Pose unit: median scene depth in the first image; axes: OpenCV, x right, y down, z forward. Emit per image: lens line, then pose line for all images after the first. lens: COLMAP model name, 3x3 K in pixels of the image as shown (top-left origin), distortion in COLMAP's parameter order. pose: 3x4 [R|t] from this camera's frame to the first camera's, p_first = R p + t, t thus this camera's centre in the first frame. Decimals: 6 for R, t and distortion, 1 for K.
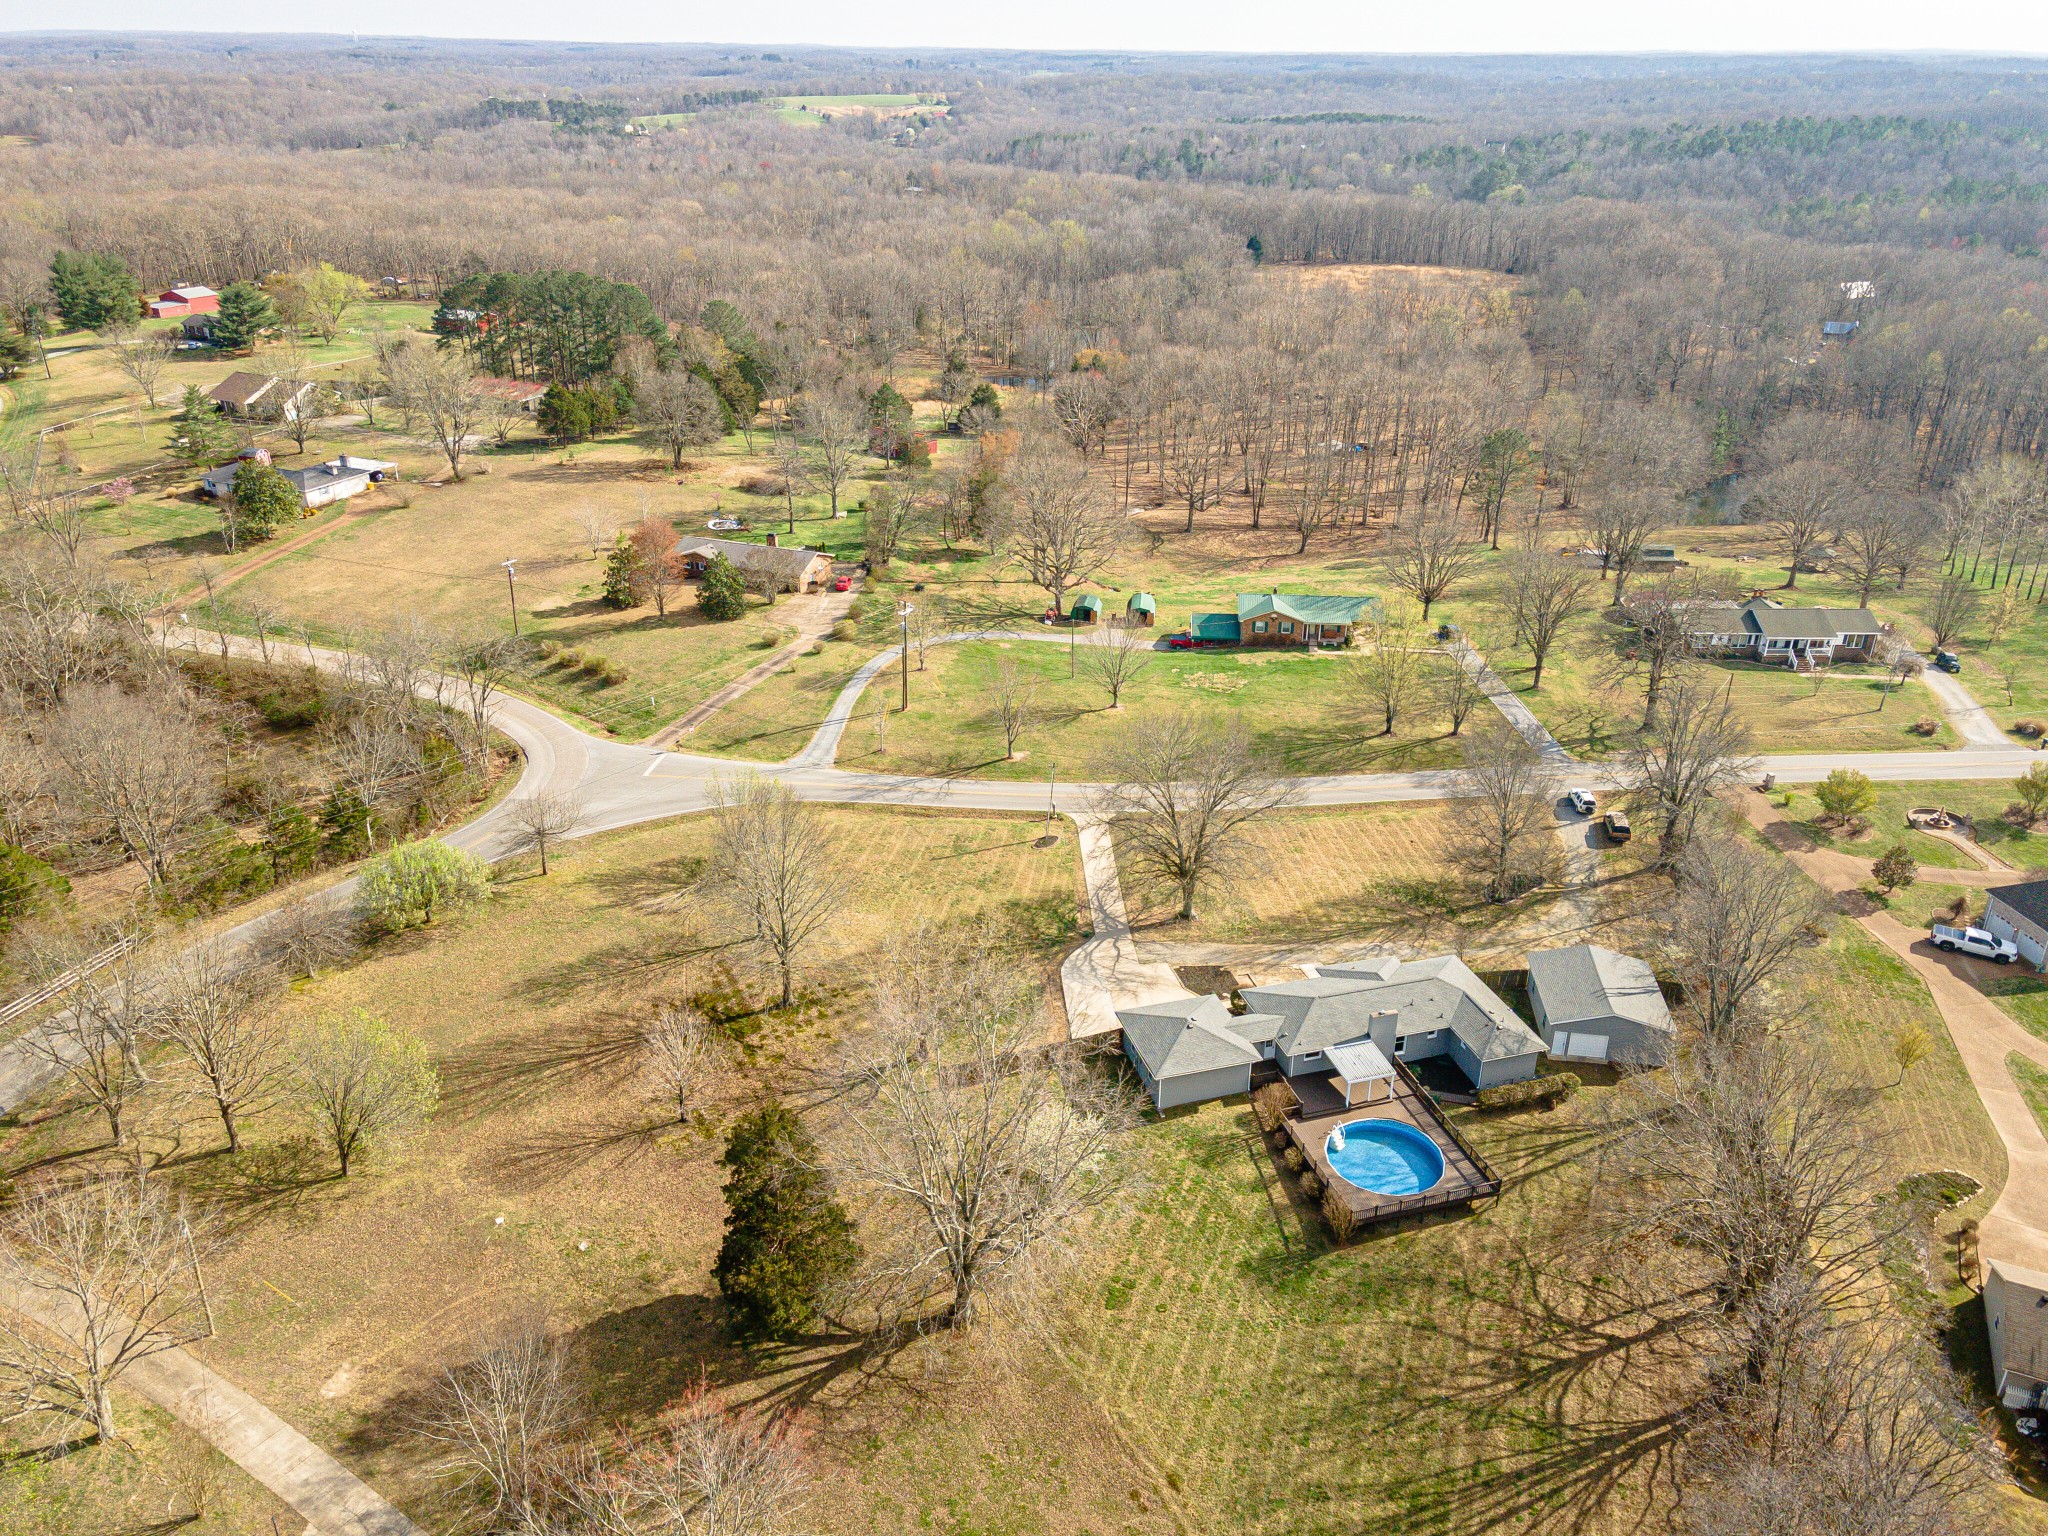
lens RADIAL K [[1503.0, 0, 1034.8], [0, 1503.0, 738.2], [0, 0, 1]] dist [0.031686, 0.025399]
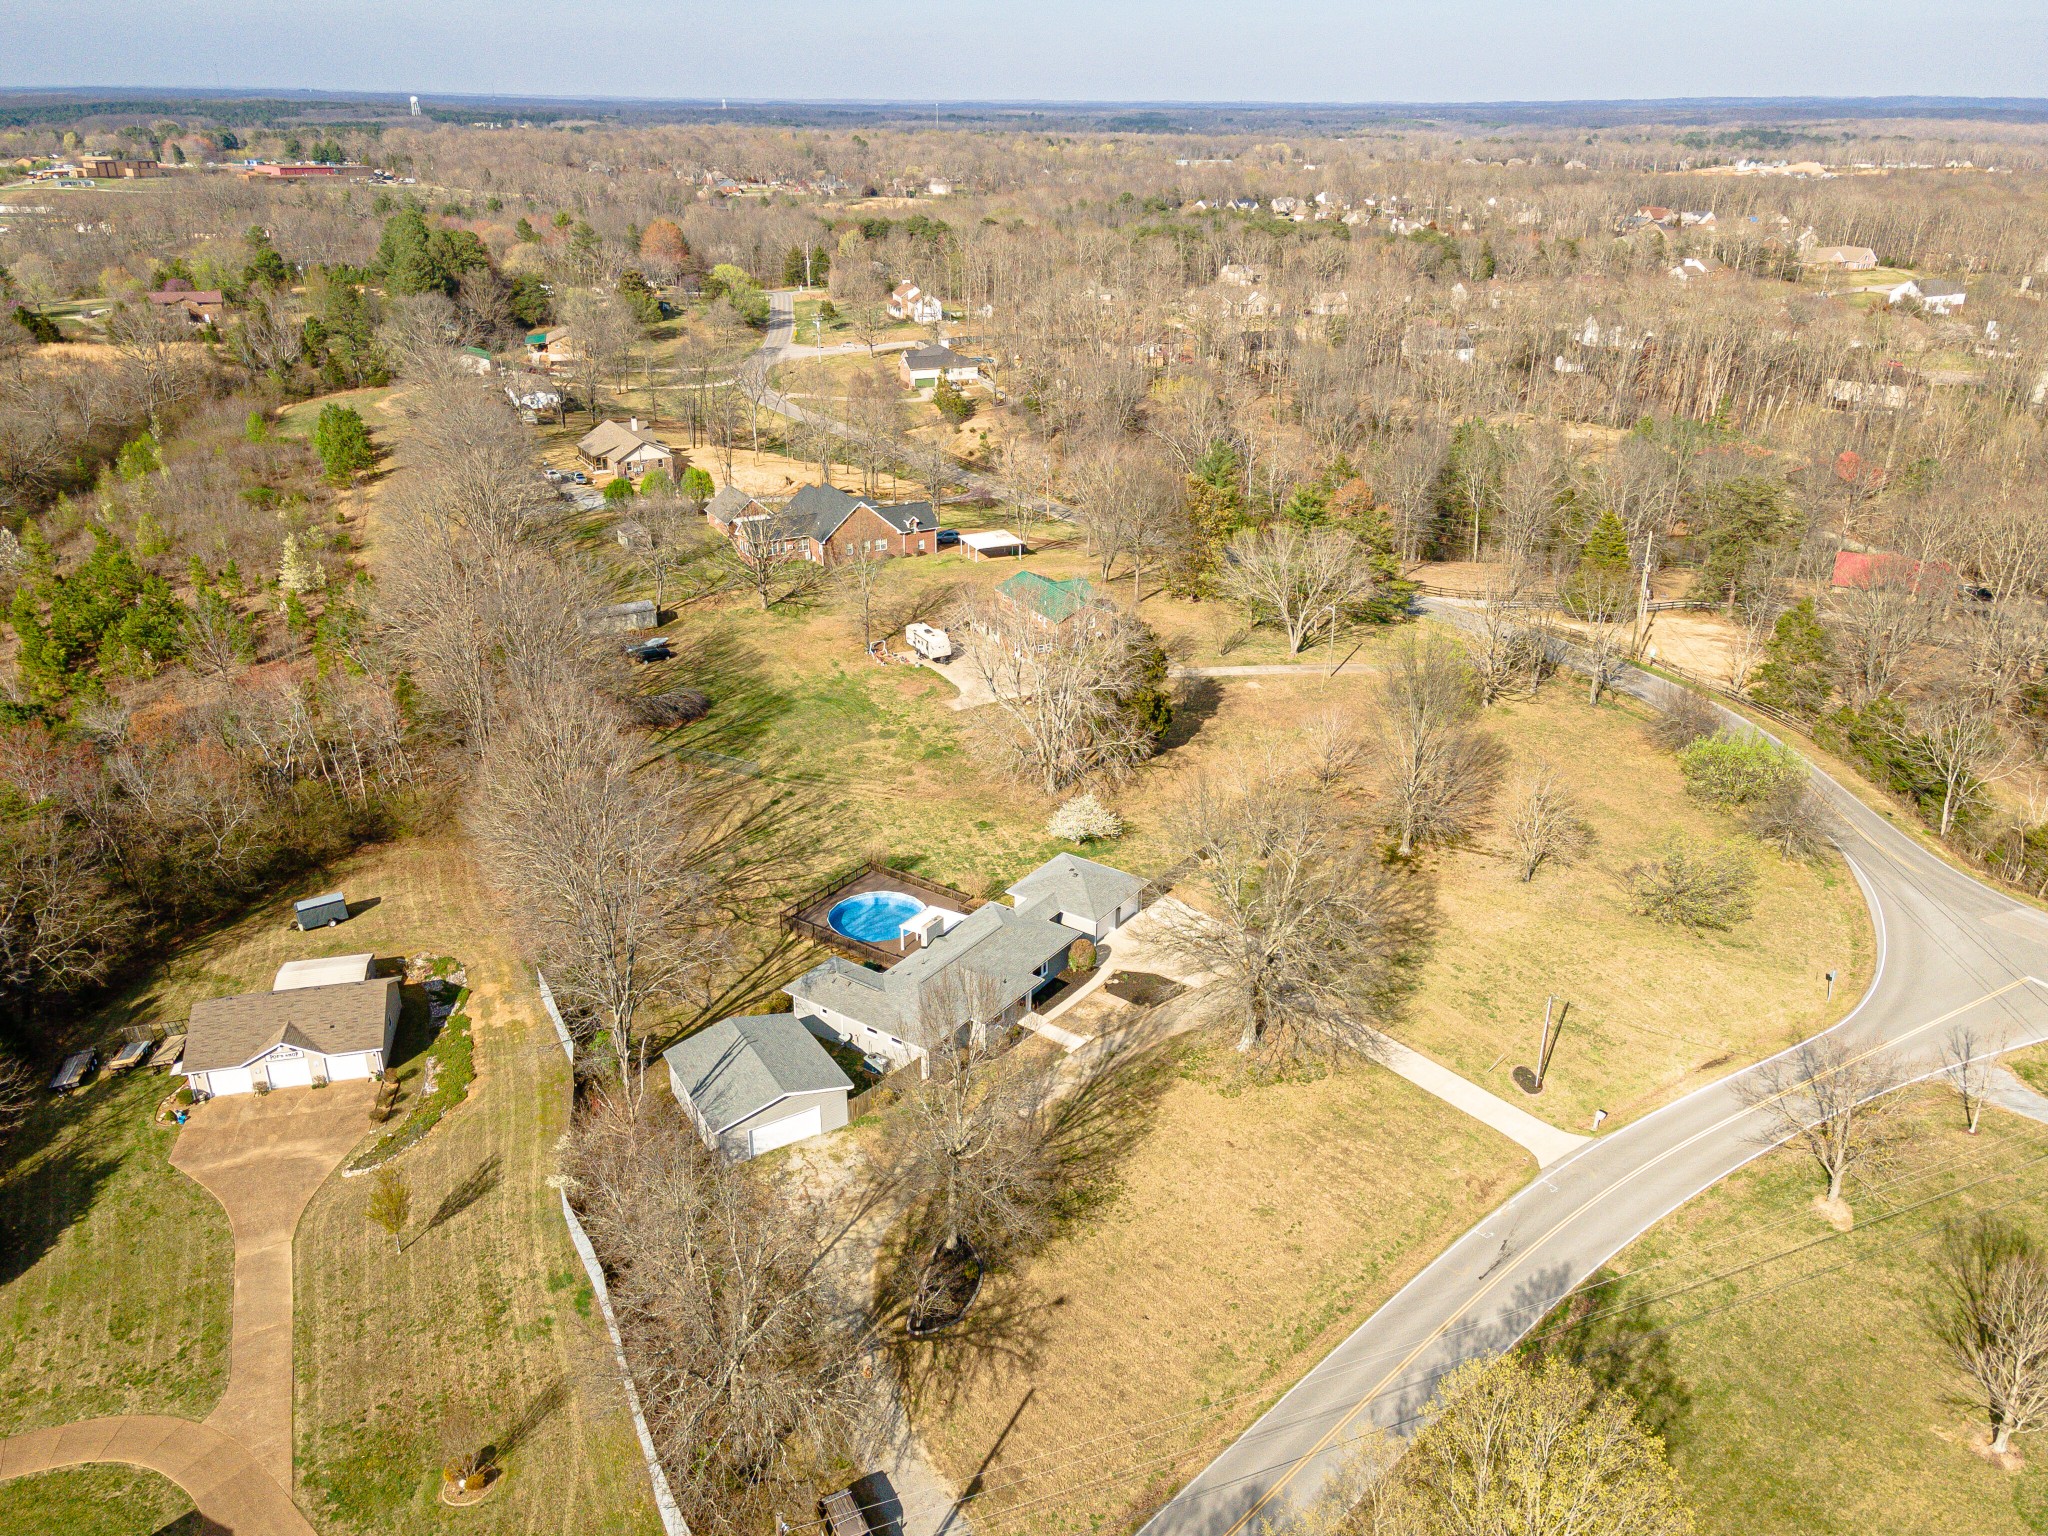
lens RADIAL K [[1531.4, 0, 1024.0], [0, 1531.4, 768.0], [0, 0, 1]] dist [0.036207, 0.013852]
pose [[-0.785688, 0.238485, -0.570805, 0.456993], [-0.266426, 0.702298, 0.660148, -0.359687], [0.558311, 0.670748, -0.488249, 0.901414]]
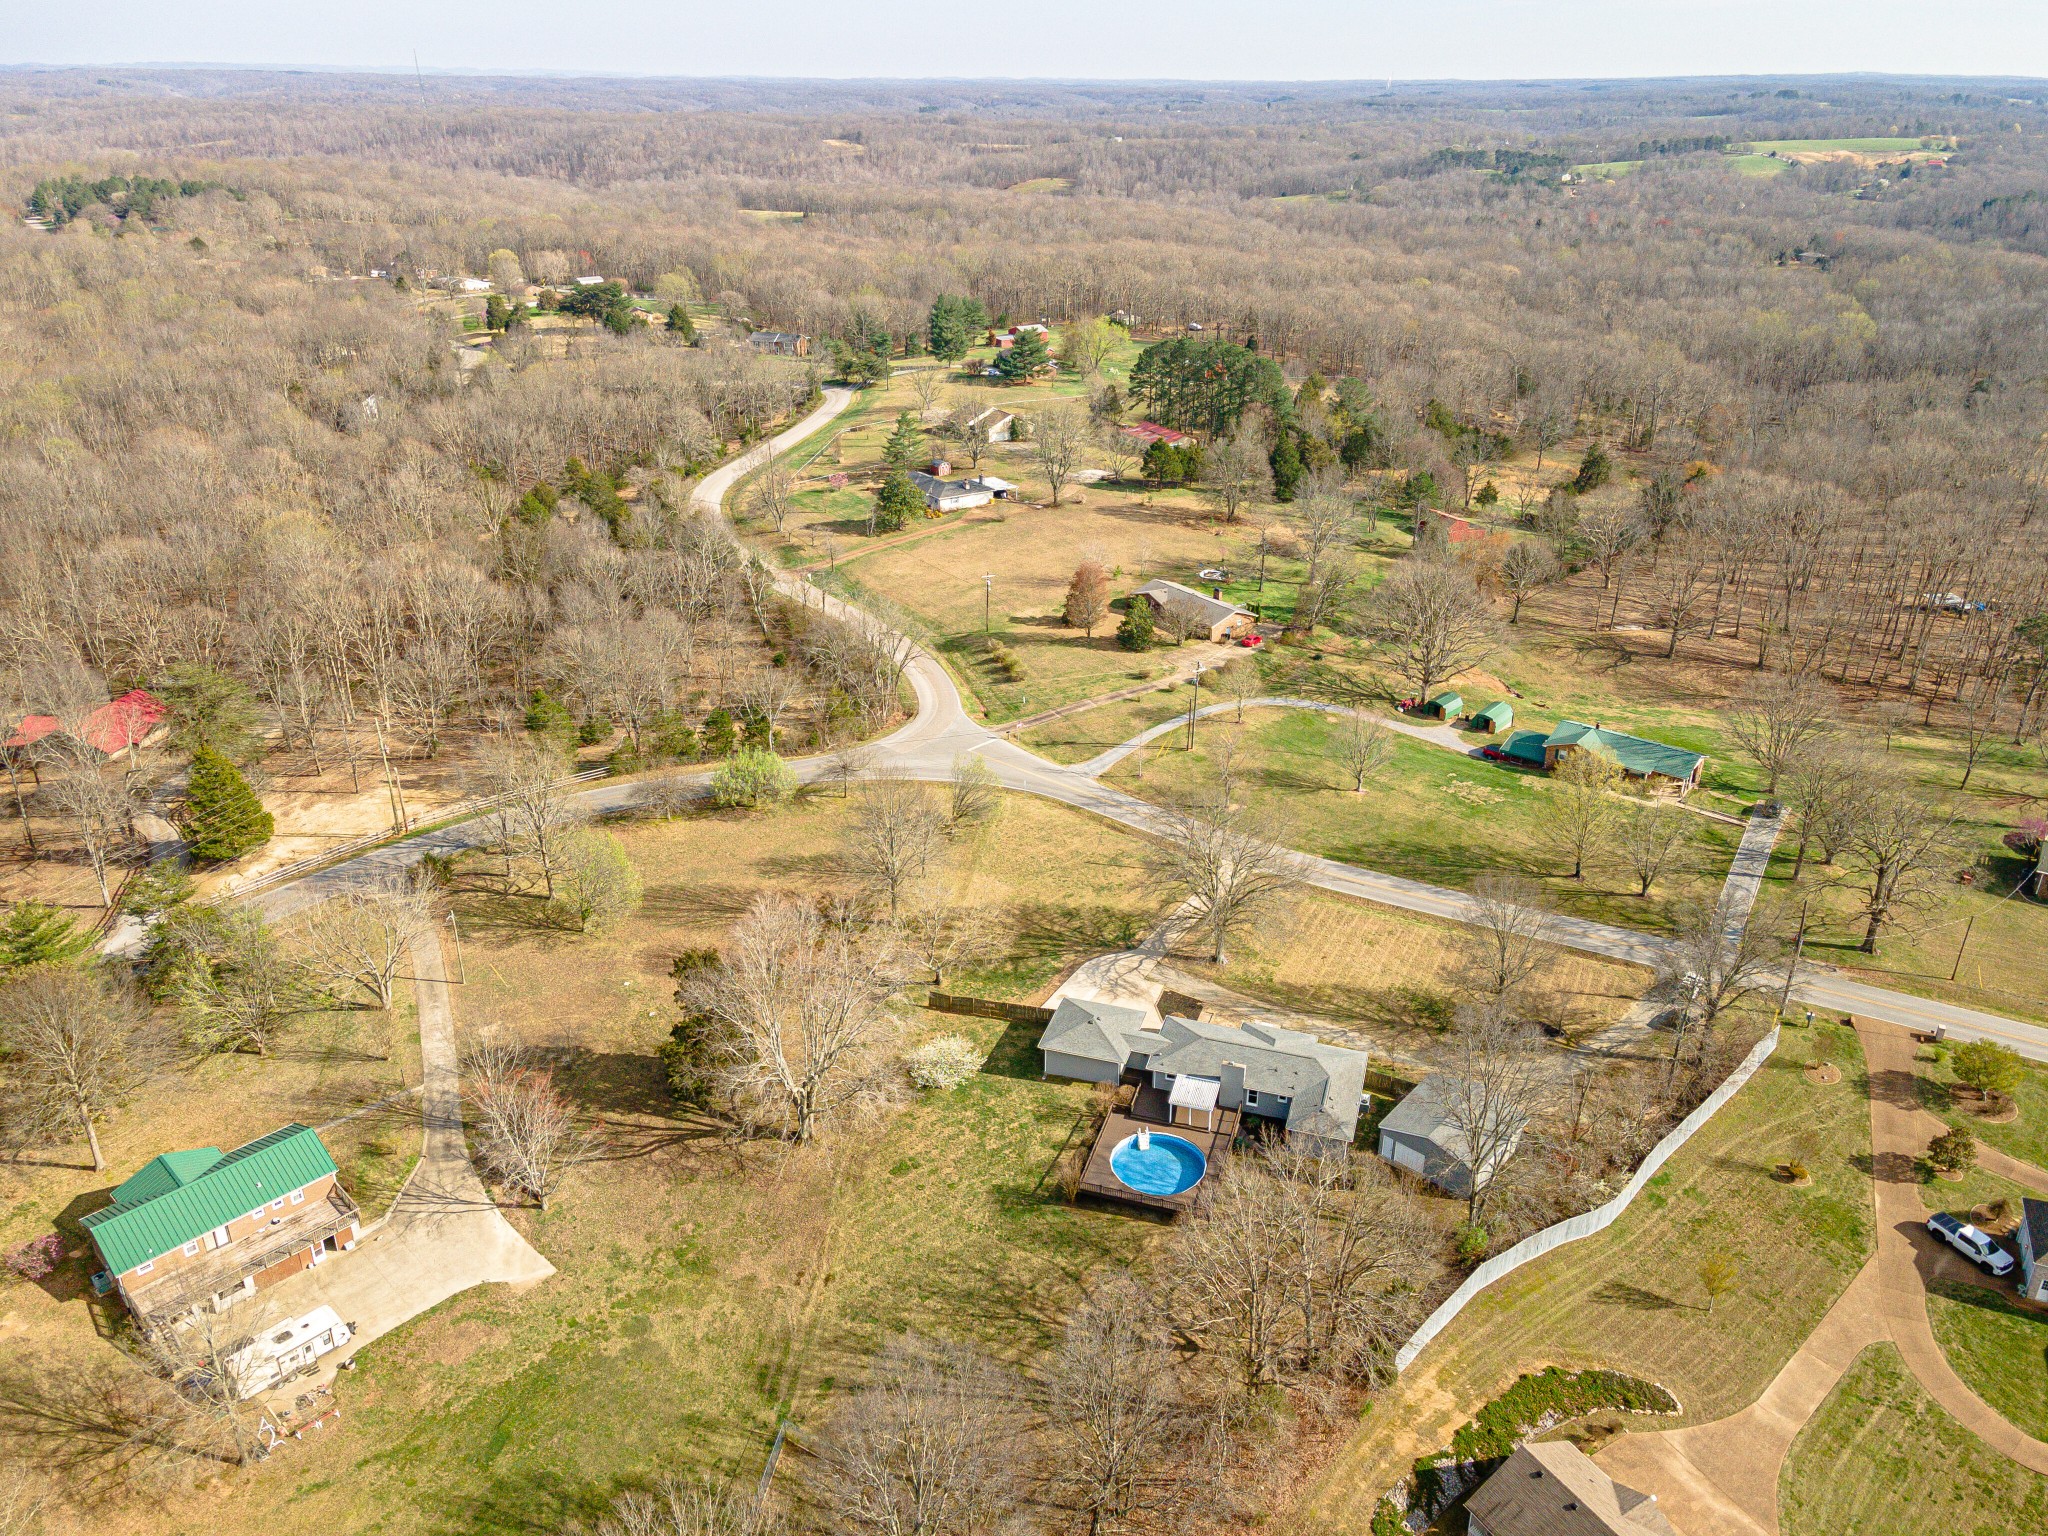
lens RADIAL K [[1453.8, 0, 1059.8], [0, 1453.8, 765.2], [0, 0, 1]] dist [0.048983, 0.006606]
pose [[0.833501, 0.233518, -0.500745, 0.396034], [-0.231333, 0.970527, 0.067539, -0.059404], [0.501758, 0.059545, 0.862956, -0.055103]]
